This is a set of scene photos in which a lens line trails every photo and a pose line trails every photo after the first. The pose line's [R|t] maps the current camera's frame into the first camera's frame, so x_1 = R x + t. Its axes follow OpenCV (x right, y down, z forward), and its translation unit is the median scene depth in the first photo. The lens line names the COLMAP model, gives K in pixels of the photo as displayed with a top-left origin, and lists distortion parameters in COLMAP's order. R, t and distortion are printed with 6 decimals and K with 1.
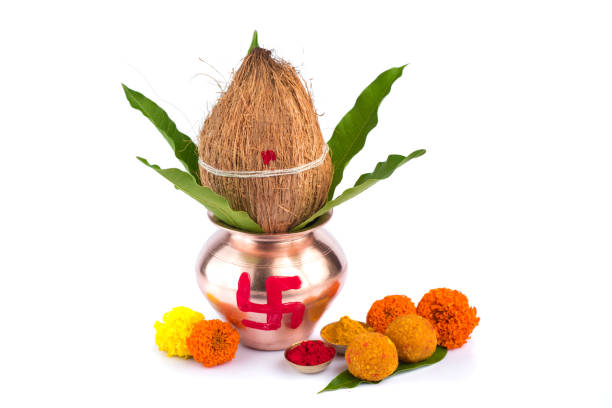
lens RADIAL K [[1691.0, 0, 306.0], [0, 1691.0, 204.0], [0, 0, 1]] dist [-0.081452, -1.194005]
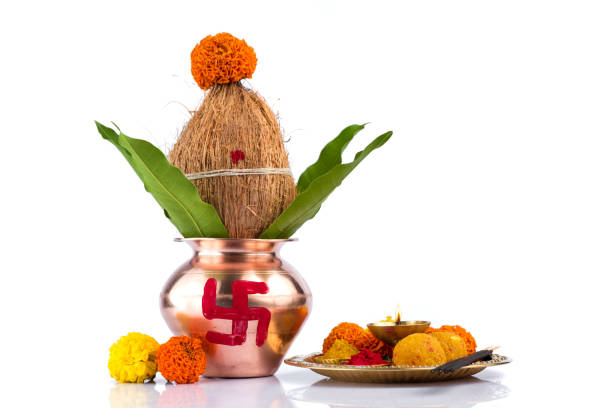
lens RADIAL K [[1691.0, 0, 306.0], [0, 1691.0, 204.0], [0, 0, 1]] dist [-0.081452, -1.194005]
pose [[0.999094, 0.015917, 0.039479, -0.020462], [0.001238, 0.916201, -0.400718, 0.407390], [-0.042549, 0.400403, 0.915351, 0.067544]]
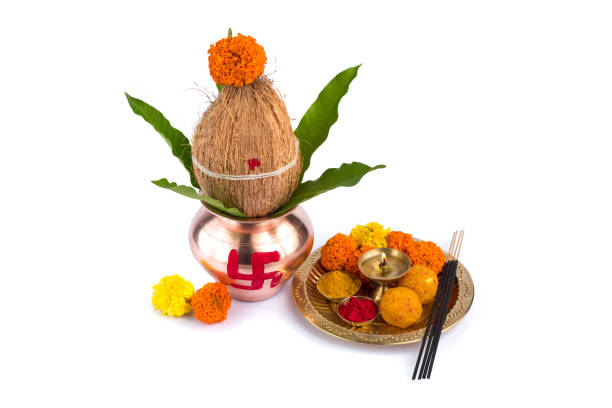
lens RADIAL K [[1691.0, 0, 306.0], [0, 1691.0, 204.0], [0, 0, 1]] dist [-0.081452, -1.194005]
pose [[0.996431, -0.029353, 0.079145, -0.081302], [0.012234, 0.977912, 0.208658, -0.251406], [-0.083522, -0.206945, 0.974781, -0.196650]]
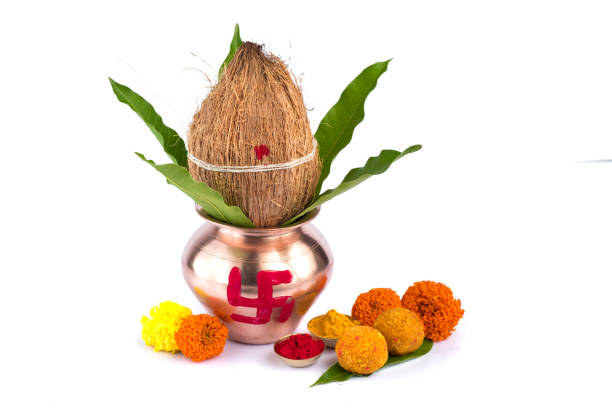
lens RADIAL K [[1691.0, 0, 306.0], [0, 1691.0, 204.0], [0, 0, 1]] dist [-0.081452, -1.194005]
pose [[0.997364, -0.002725, 0.072505, -0.068158], [0.001947, 0.999940, 0.010796, -0.007634], [-0.072530, -0.010627, 0.997310, -0.000628]]
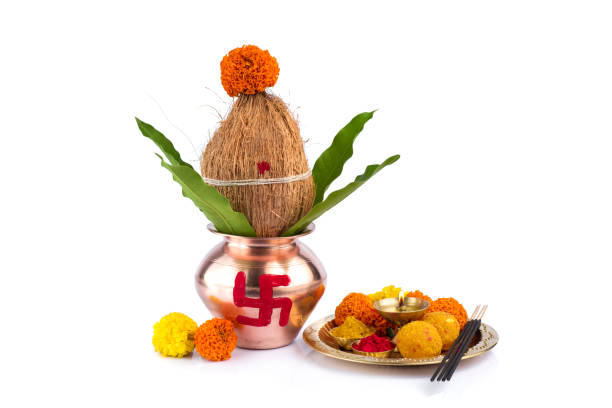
lens RADIAL K [[1691.0, 0, 306.0], [0, 1691.0, 204.0], [0, 0, 1]] dist [-0.081452, -1.194005]
pose [[0.998479, 0.010155, 0.054198, -0.055675], [0.000366, 0.981653, -0.190678, 0.219609], [-0.055140, 0.190408, 0.980155, -0.148910]]
